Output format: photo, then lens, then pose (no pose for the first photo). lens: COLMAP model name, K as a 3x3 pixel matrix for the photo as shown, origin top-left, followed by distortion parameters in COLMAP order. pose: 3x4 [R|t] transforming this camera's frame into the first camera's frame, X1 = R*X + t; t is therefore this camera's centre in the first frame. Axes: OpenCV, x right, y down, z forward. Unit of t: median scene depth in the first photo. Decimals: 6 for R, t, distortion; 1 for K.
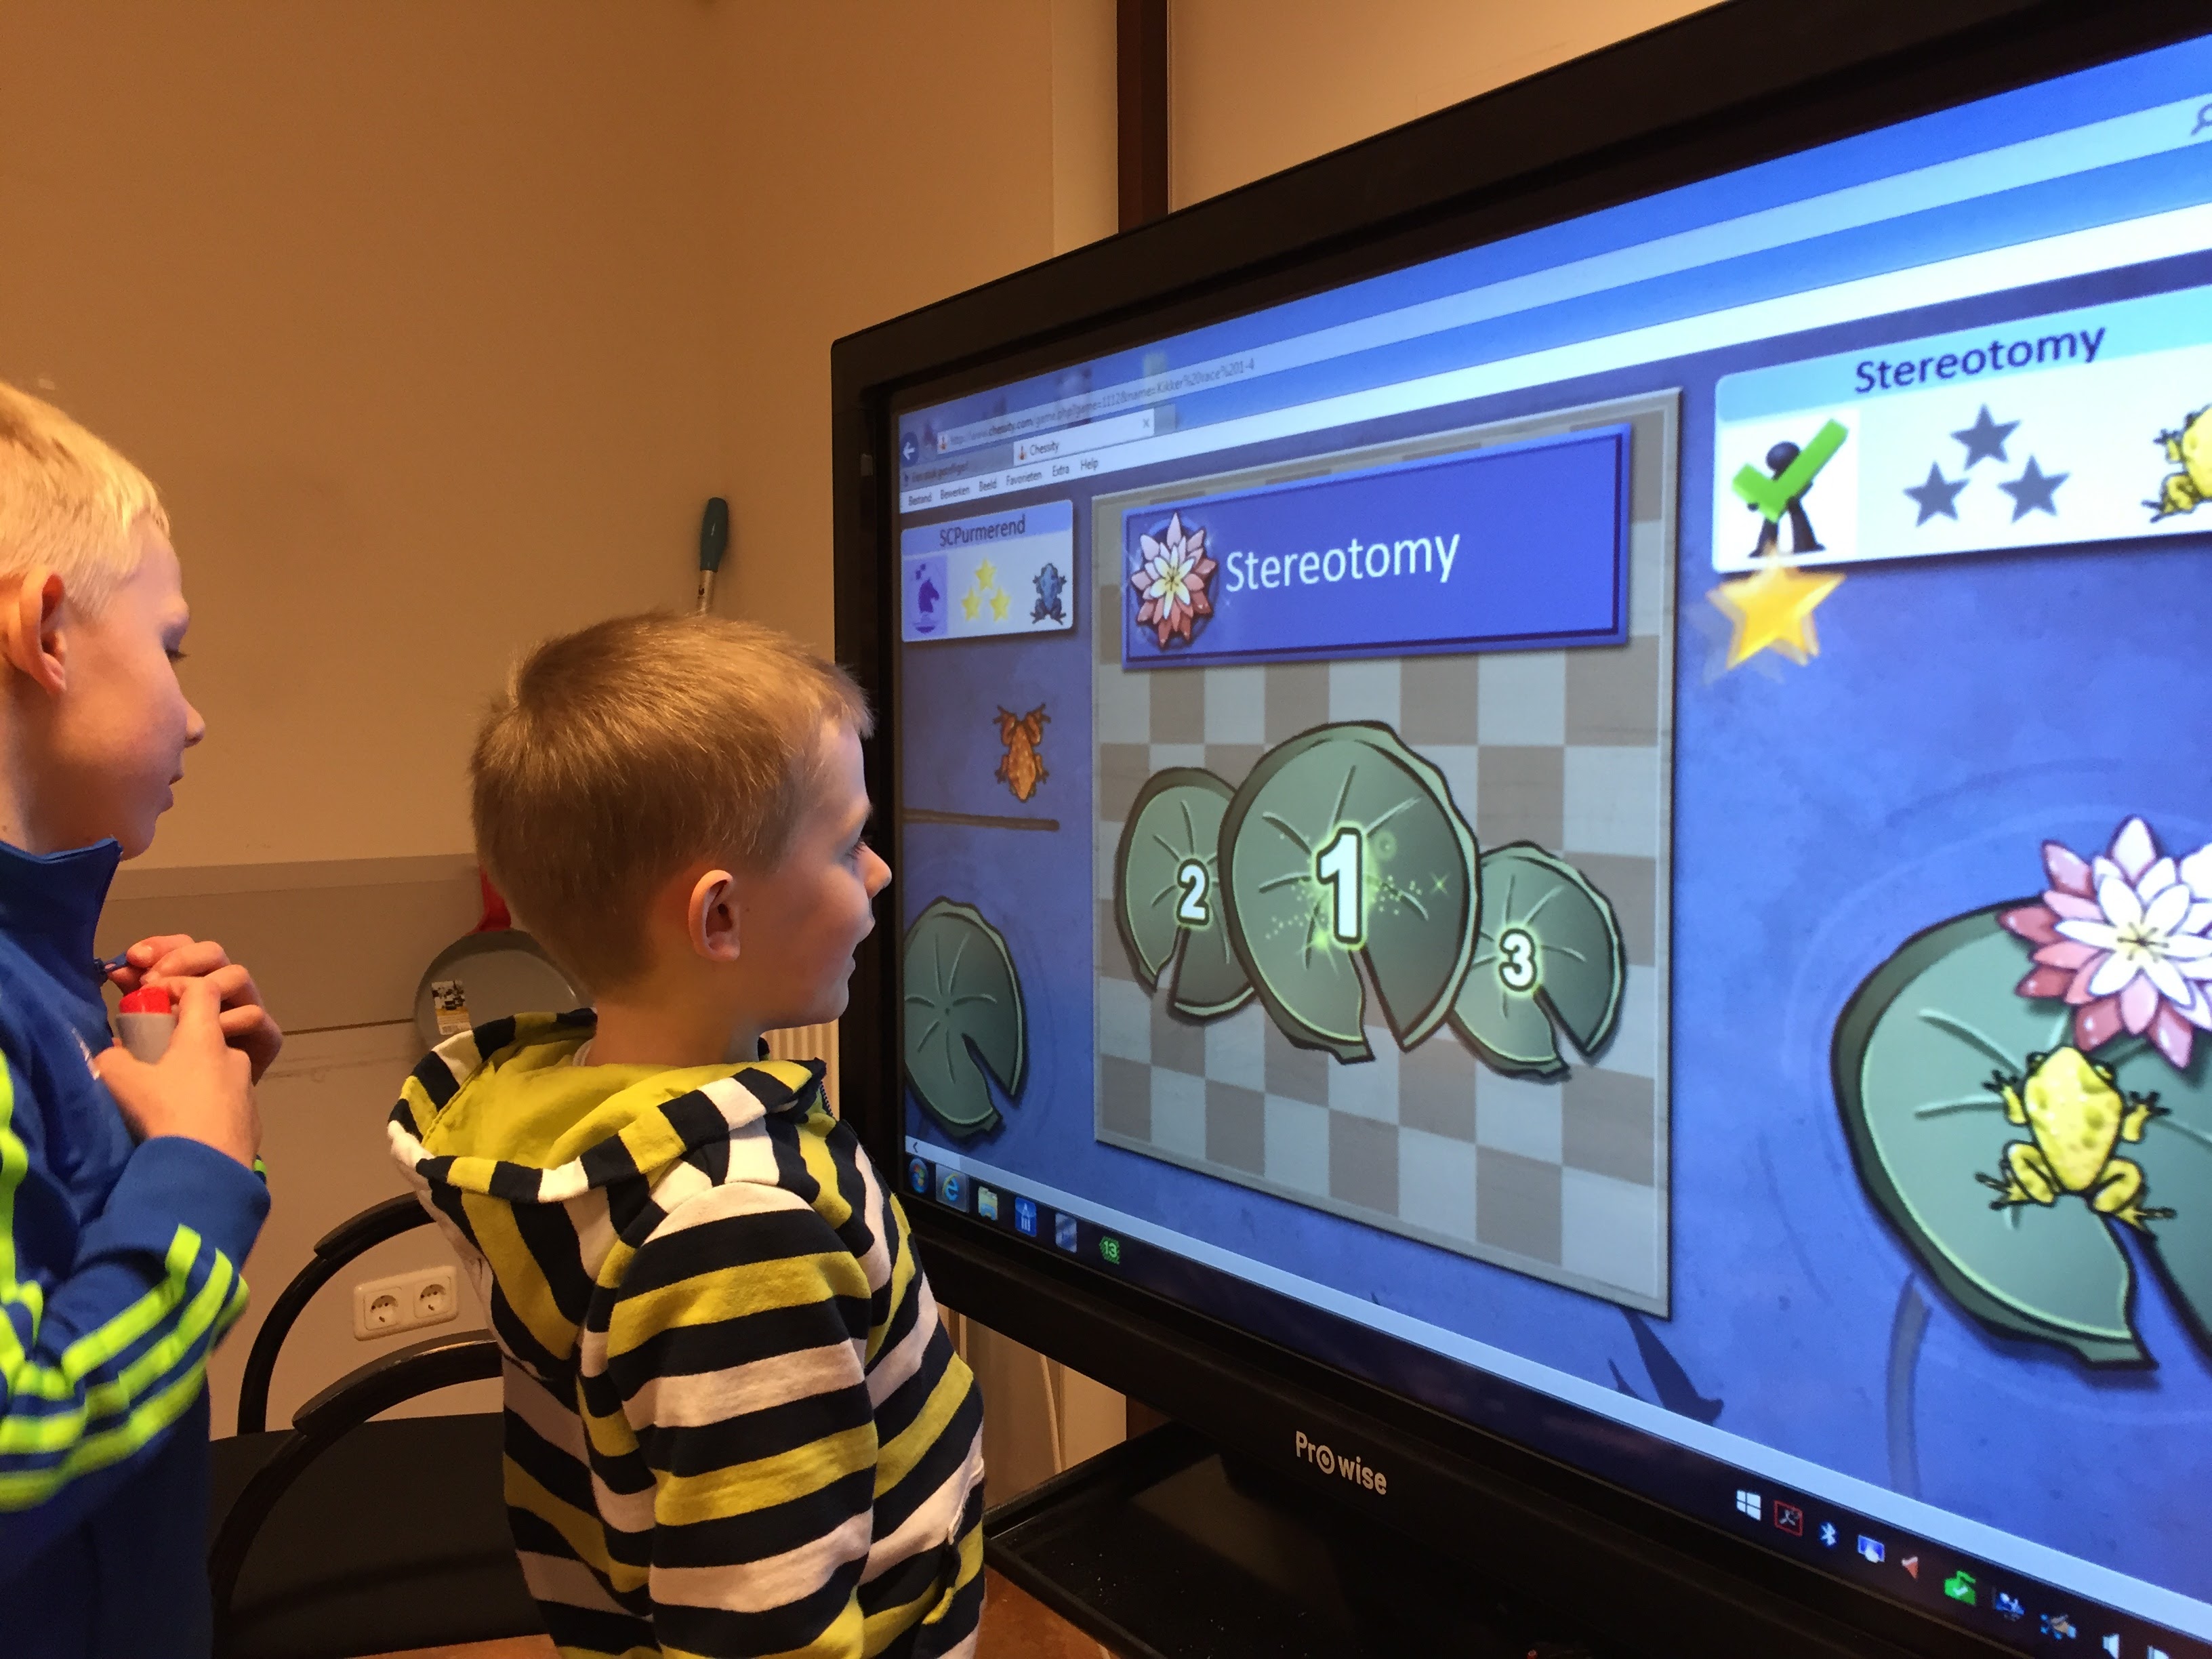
lens RADIAL K [[1878.9, 0, 1106.0], [0, 1878.9, 829.5], [0, 0, 1]] dist [0.068288, -0.074749]
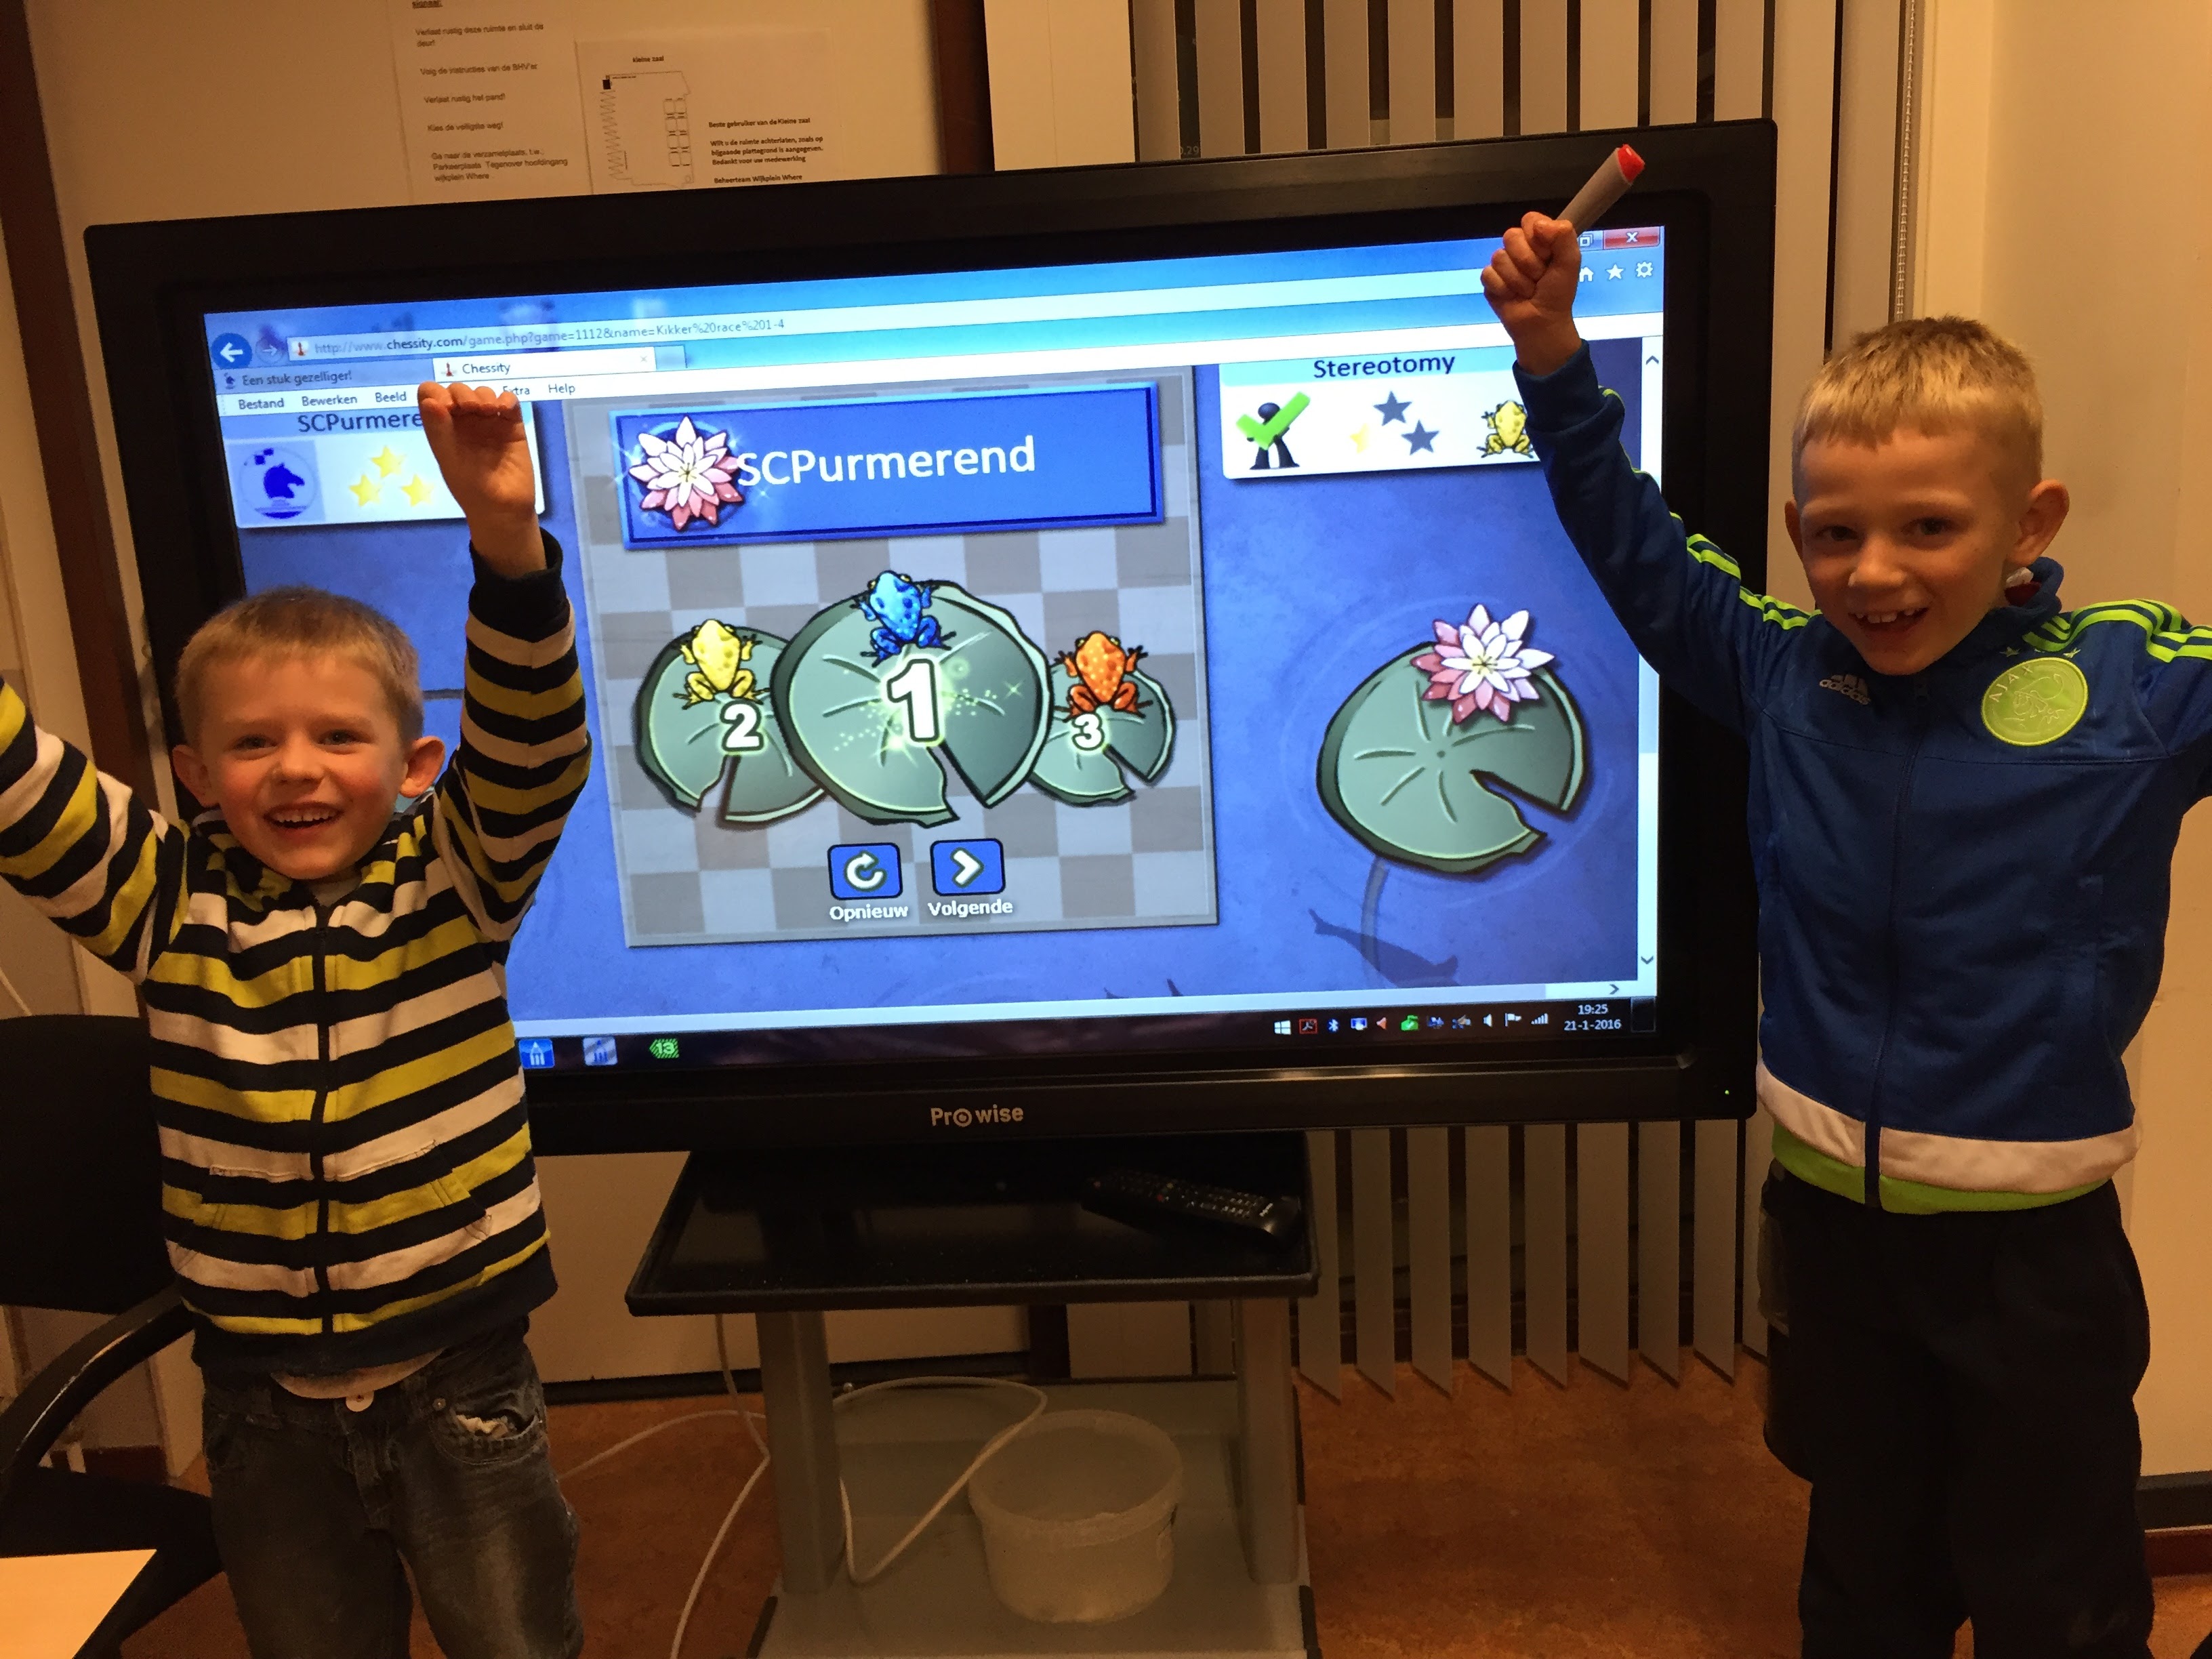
lens RADIAL K [[1878.9, 0, 1106.0], [0, 1878.9, 829.5], [0, 0, 1]] dist [0.068288, -0.074749]
pose [[0.627956, -0.186966, 0.755457, -0.920205], [0.093971, 0.981827, 0.164879, -0.100252], [-0.772555, -0.032546, 0.634113, 0.014314]]
